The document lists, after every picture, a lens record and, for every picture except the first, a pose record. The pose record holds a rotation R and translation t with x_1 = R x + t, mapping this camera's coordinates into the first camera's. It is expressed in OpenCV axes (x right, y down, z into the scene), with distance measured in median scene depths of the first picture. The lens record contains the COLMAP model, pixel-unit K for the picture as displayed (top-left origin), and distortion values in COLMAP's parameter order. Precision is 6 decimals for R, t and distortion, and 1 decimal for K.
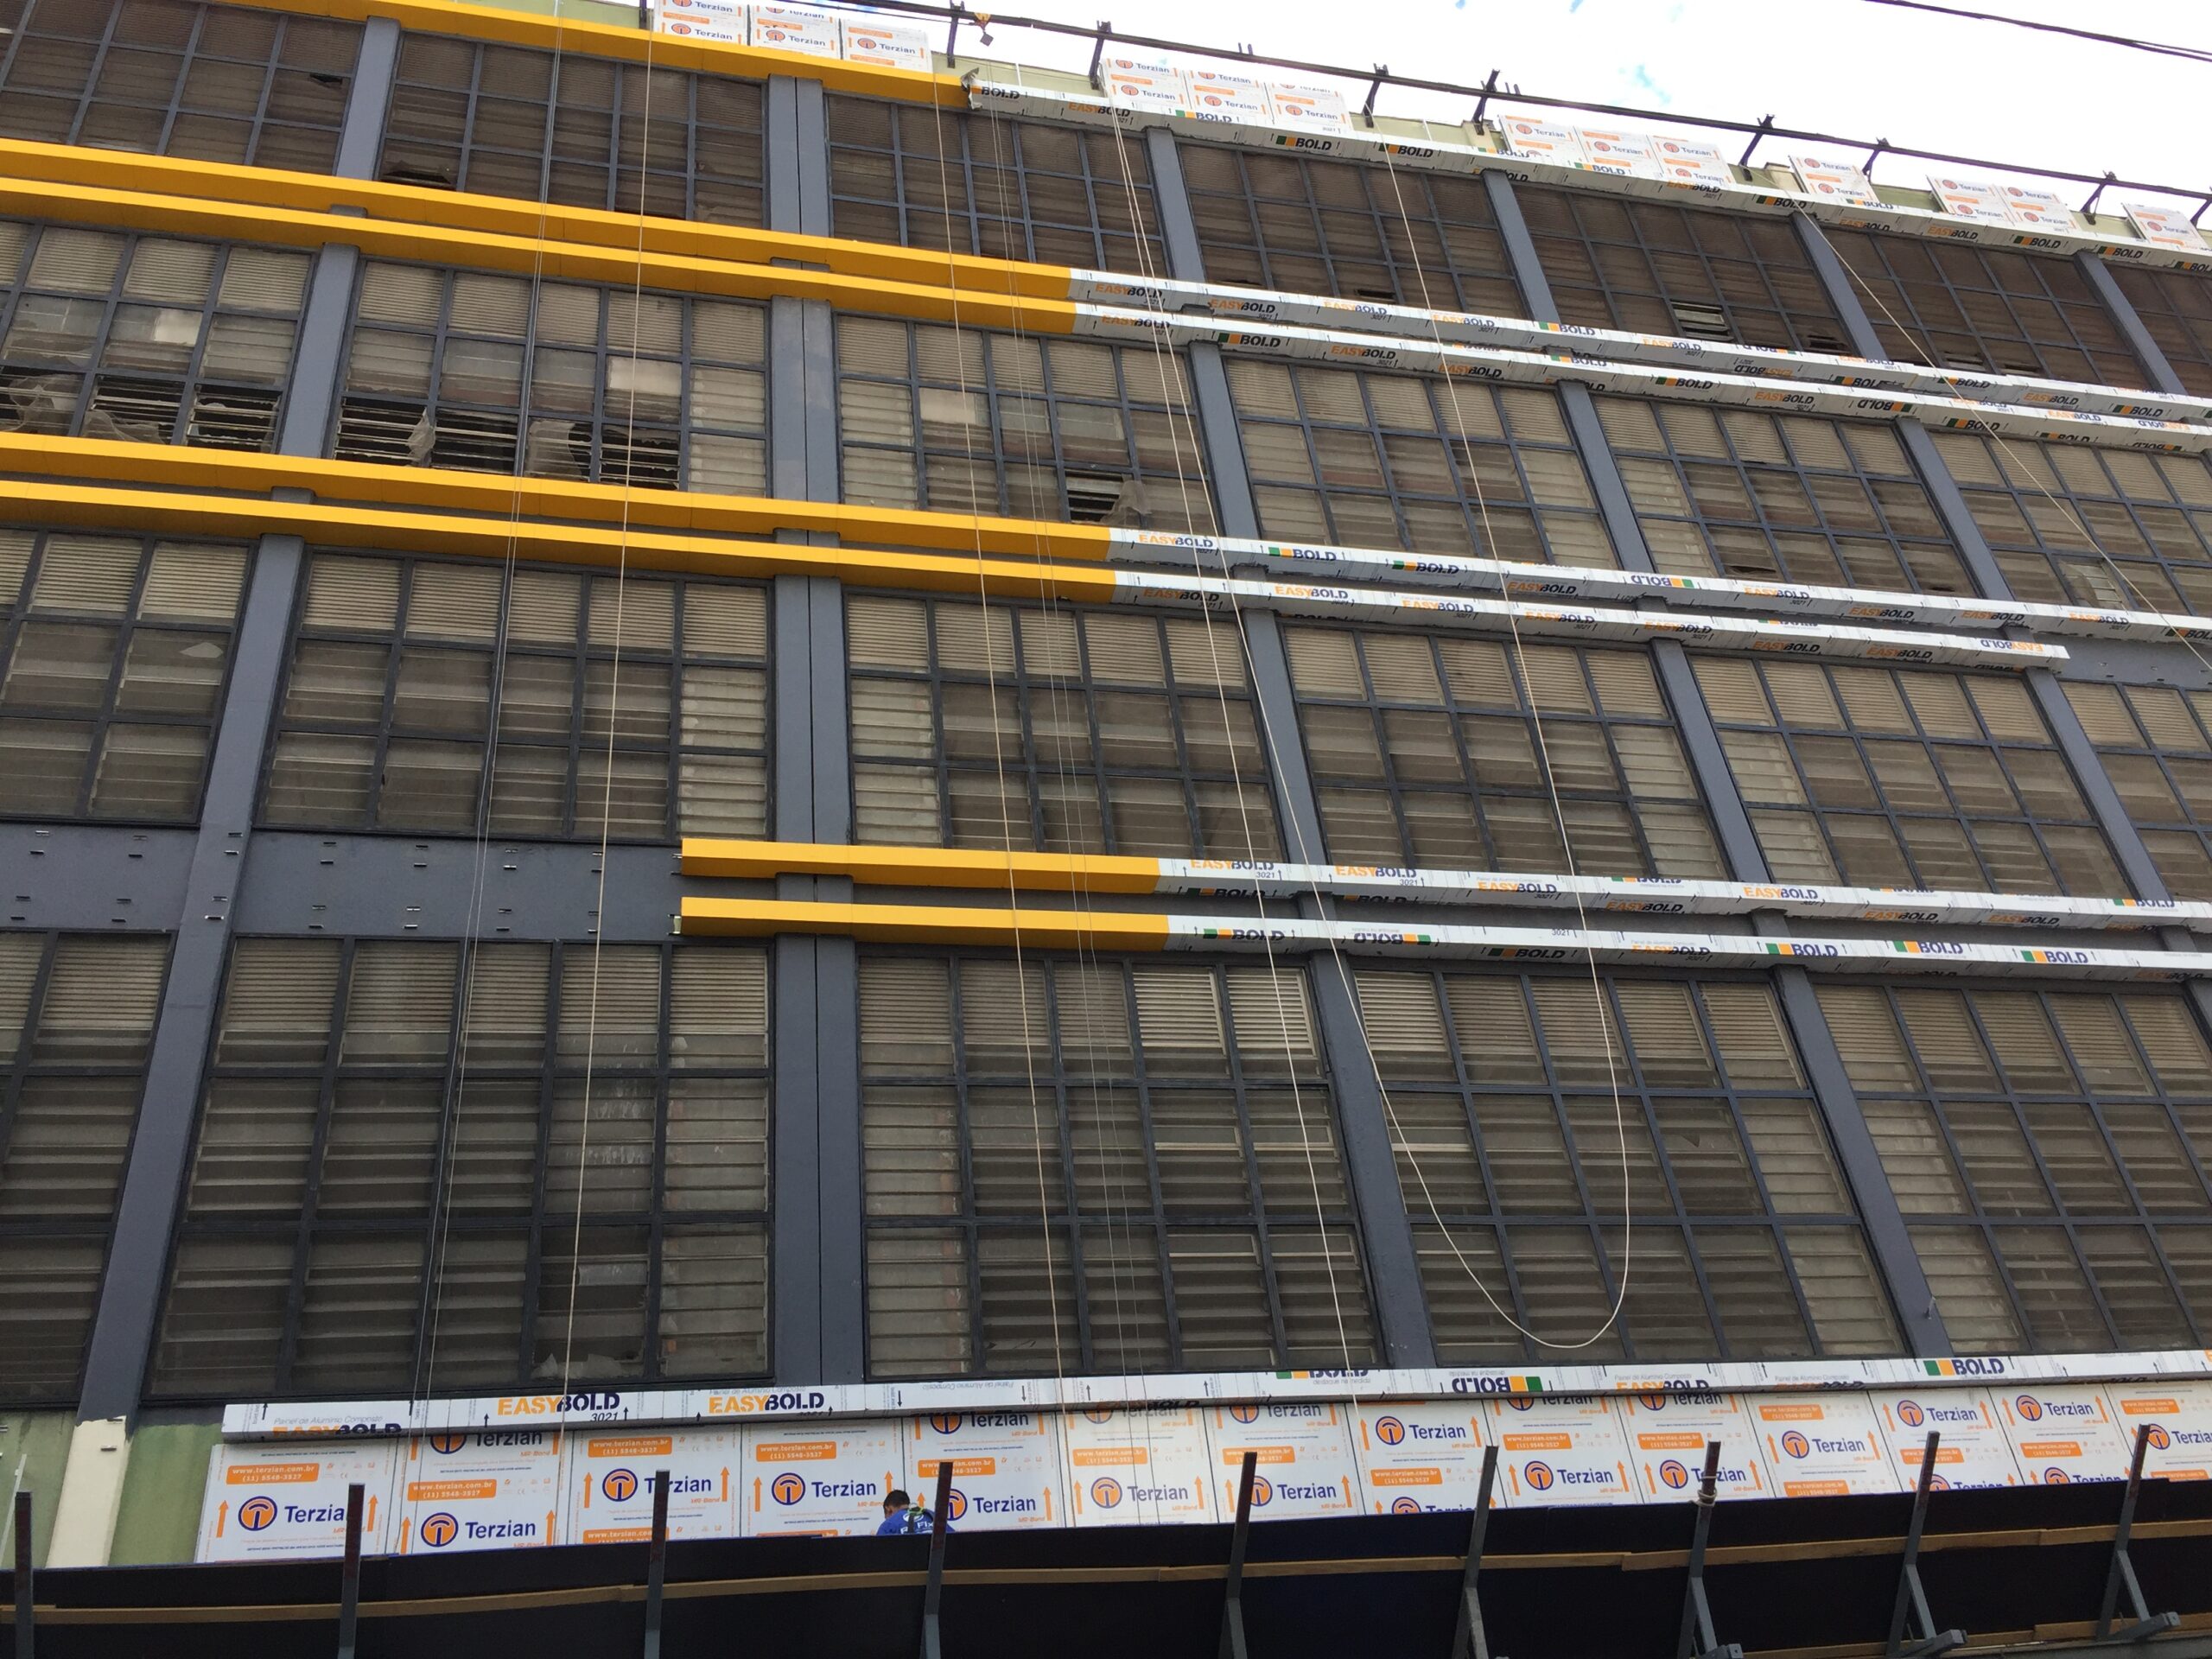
lens RADIAL K [[1917.5, 0, 1105.4], [0, 1917.5, 899.4], [0, 0, 1]] dist [-0.001992, -0.000288]
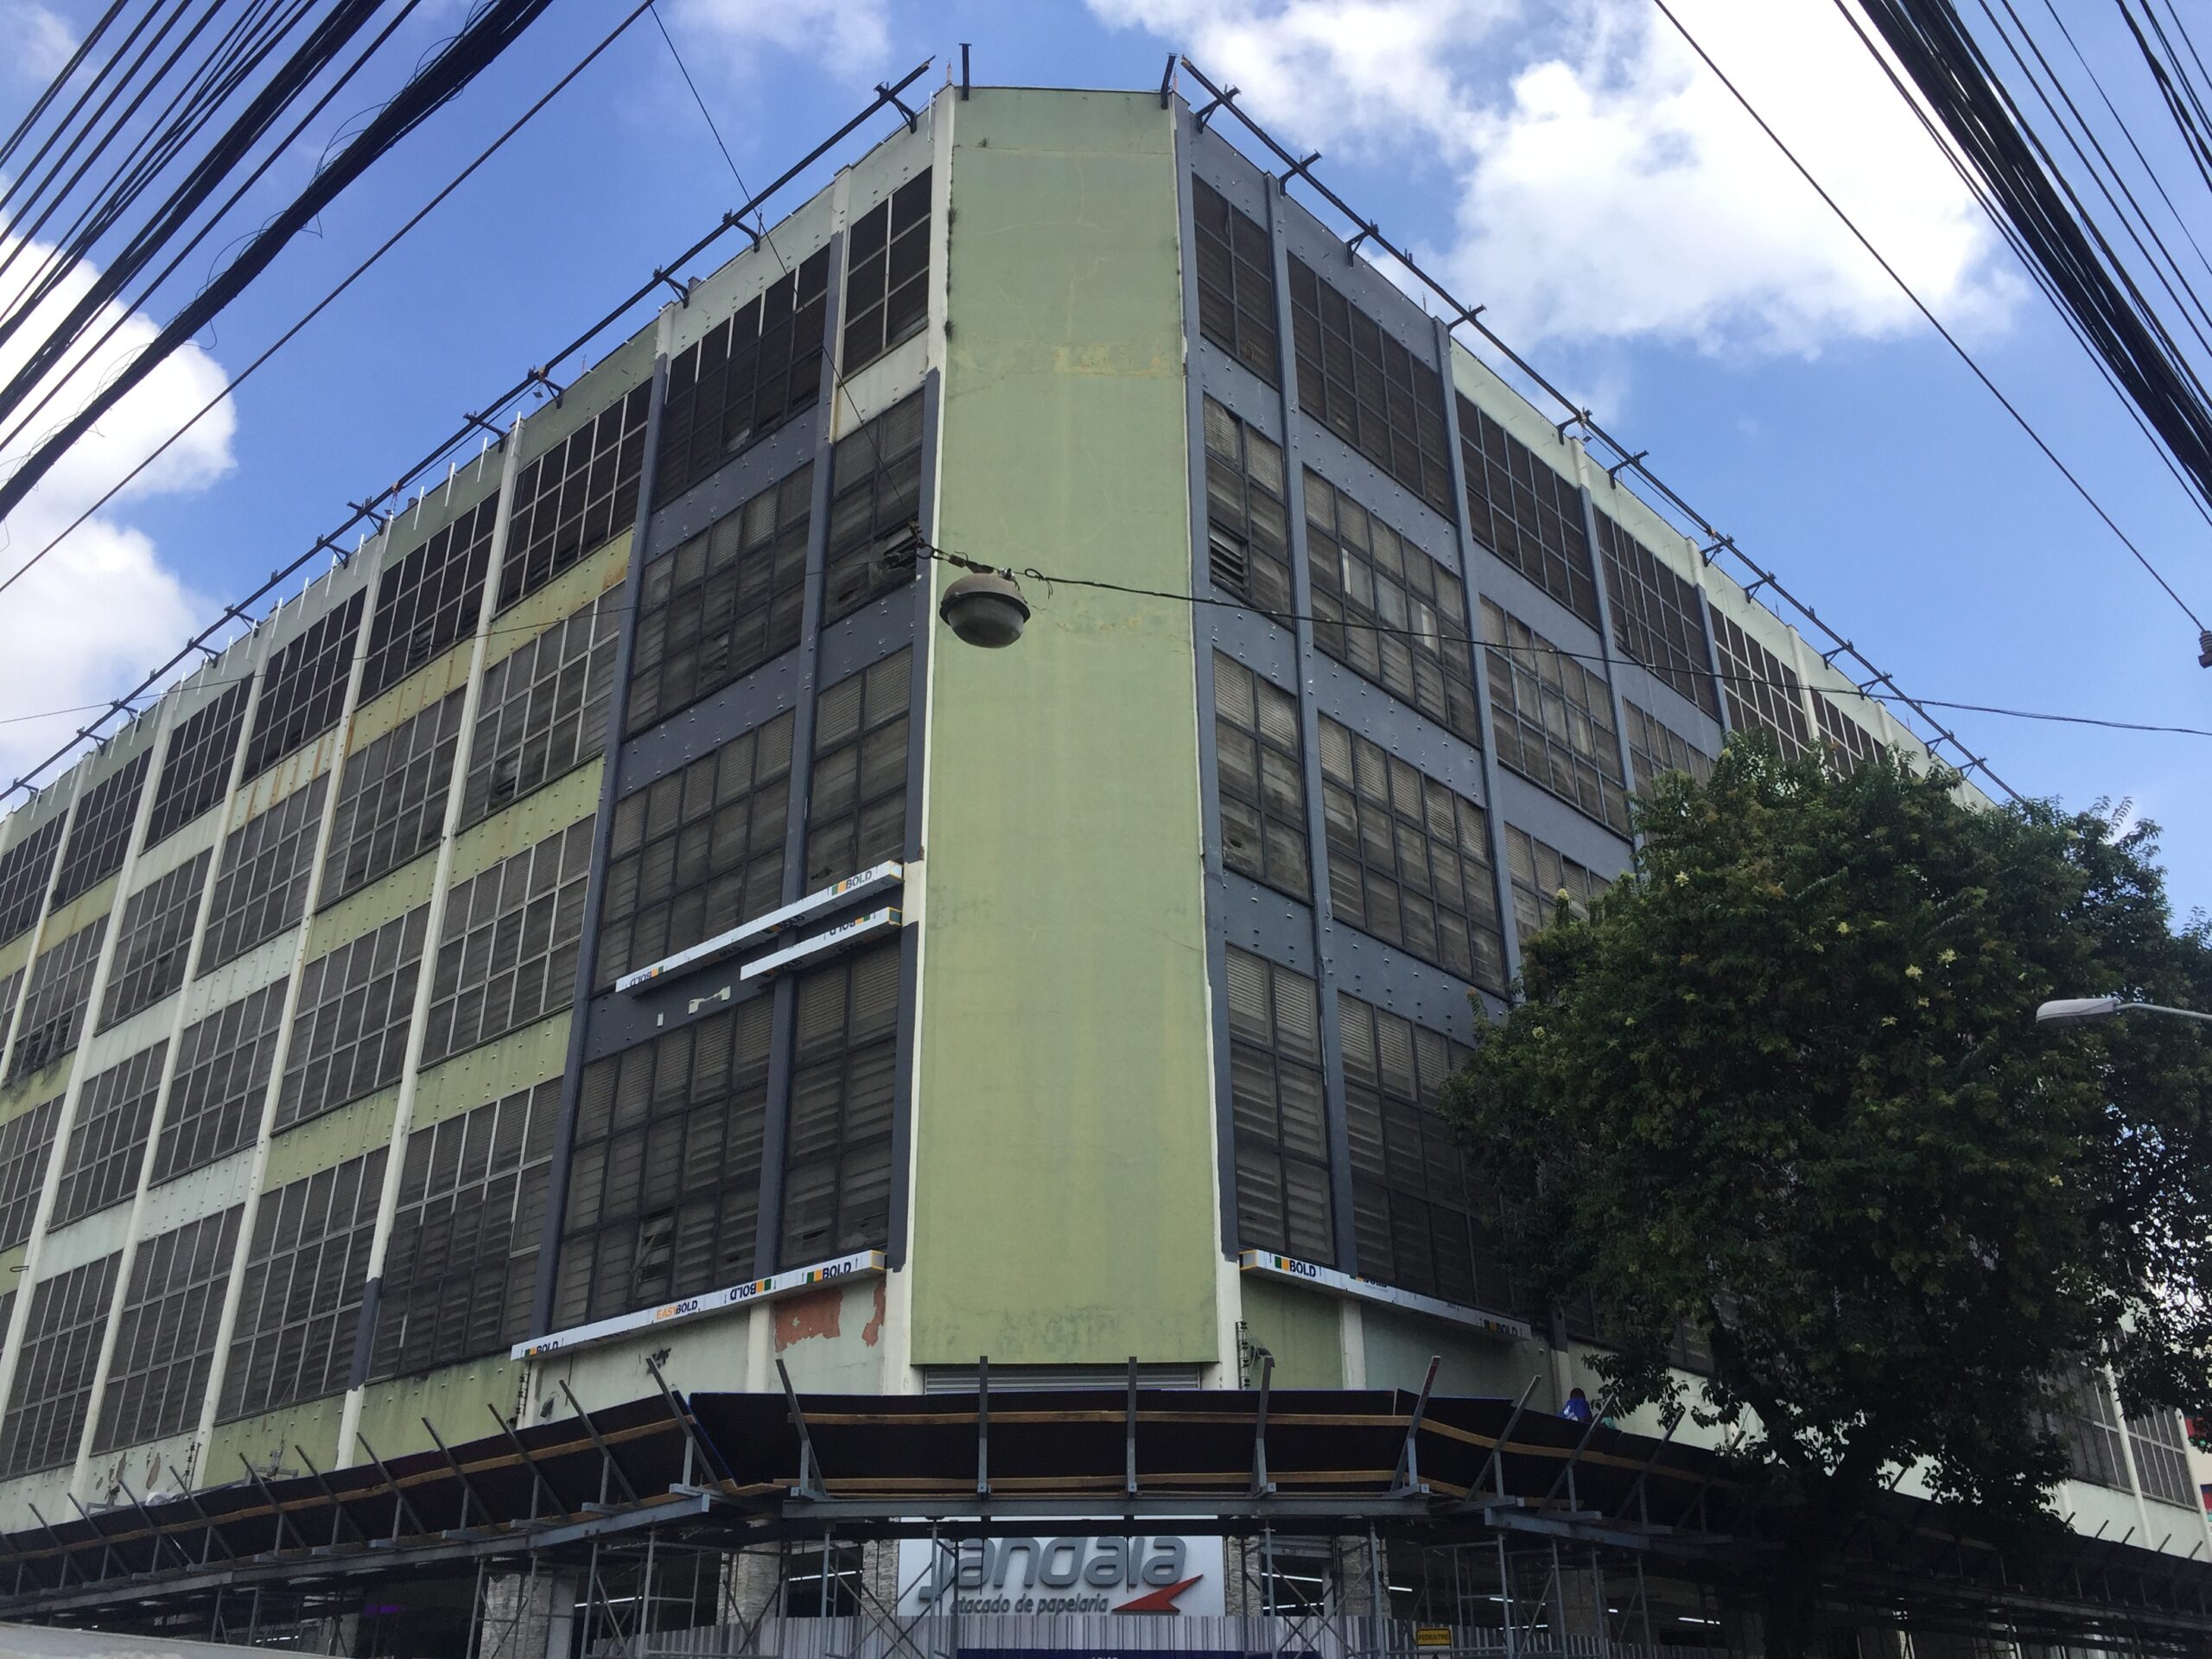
lens RADIAL K [[1873.5, 0, 1106.0], [0, 1873.5, 829.5], [0, 0, 1]] dist [0.102737, -0.161959]
pose [[0.817664, 0.334965, 0.468213, -0.414245], [-0.386409, 0.922205, 0.015050, -0.016833], [-0.426747, -0.193228, 0.883487, -0.091228]]
